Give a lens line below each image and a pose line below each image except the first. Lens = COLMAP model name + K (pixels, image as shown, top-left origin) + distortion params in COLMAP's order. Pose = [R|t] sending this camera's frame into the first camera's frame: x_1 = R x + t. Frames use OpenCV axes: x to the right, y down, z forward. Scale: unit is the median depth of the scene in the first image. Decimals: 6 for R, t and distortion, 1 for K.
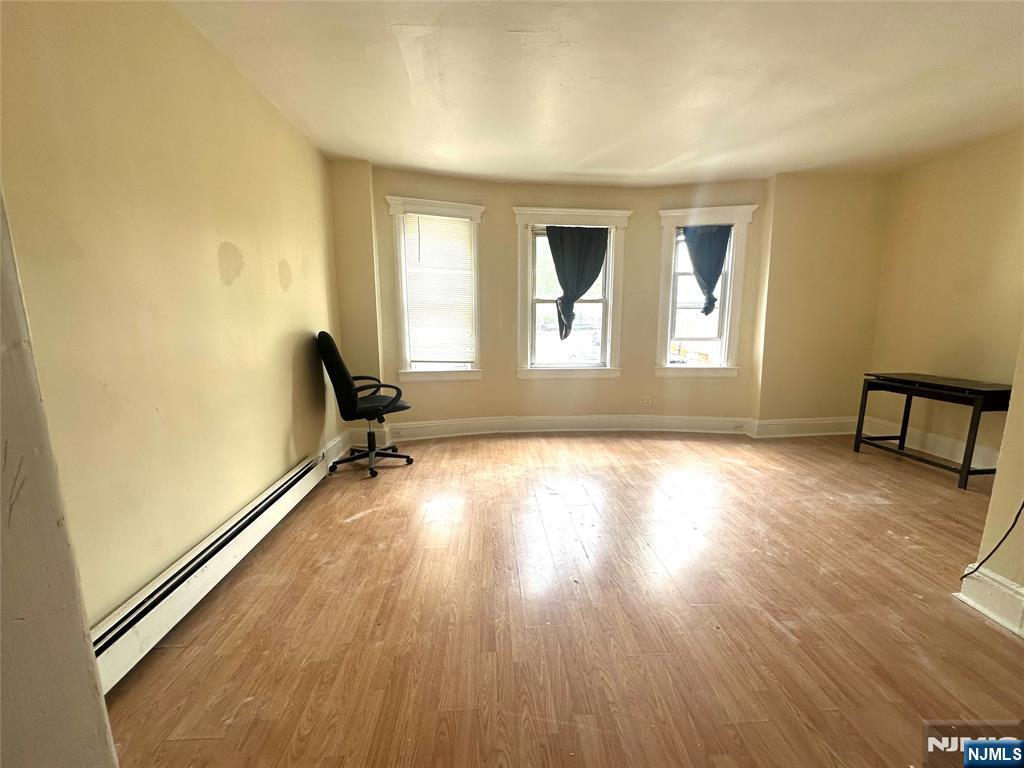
lens RADIAL K [[409.6, 0, 512.4], [0, 409.6, 386.1], [0, 0, 1]] dist [-0.004112, 0.000608]
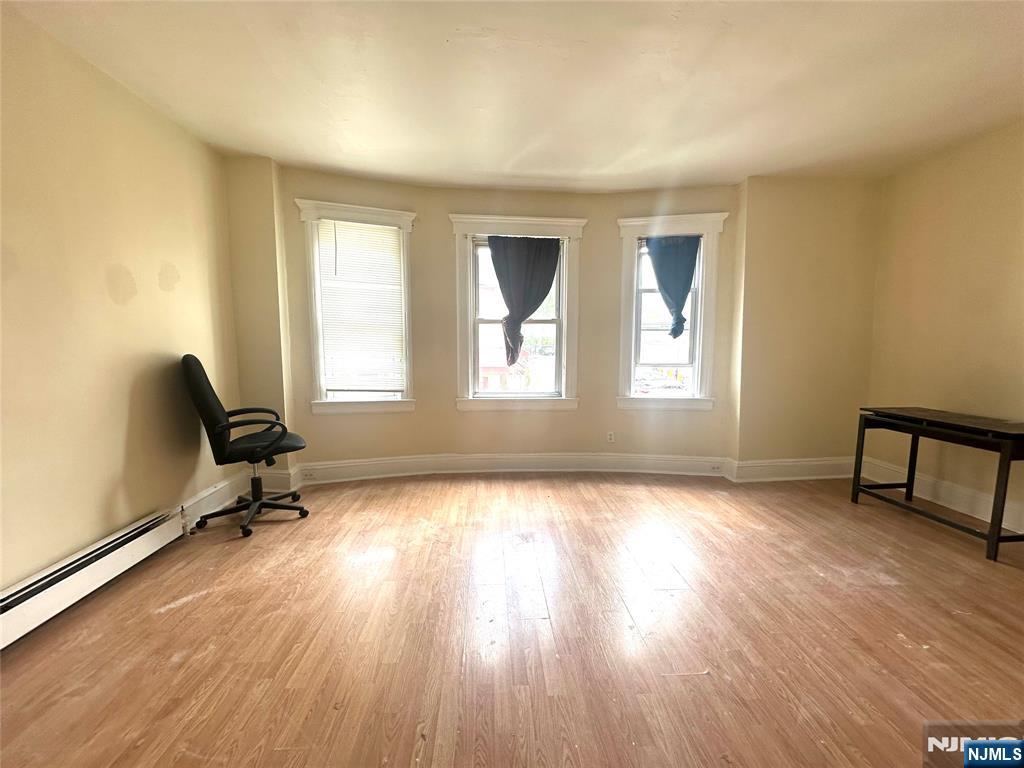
lens RADIAL K [[409.6, 0, 513.9], [0, 409.6, 384.6], [0, 0, 1]] dist [-0.004112, 0.000608]
pose [[0.999992, 0.003976, -0.000829, 0.151515], [-0.004020, 0.998044, -0.062378, -0.021503], [0.000580, 0.062381, 0.998052, 0.159799]]
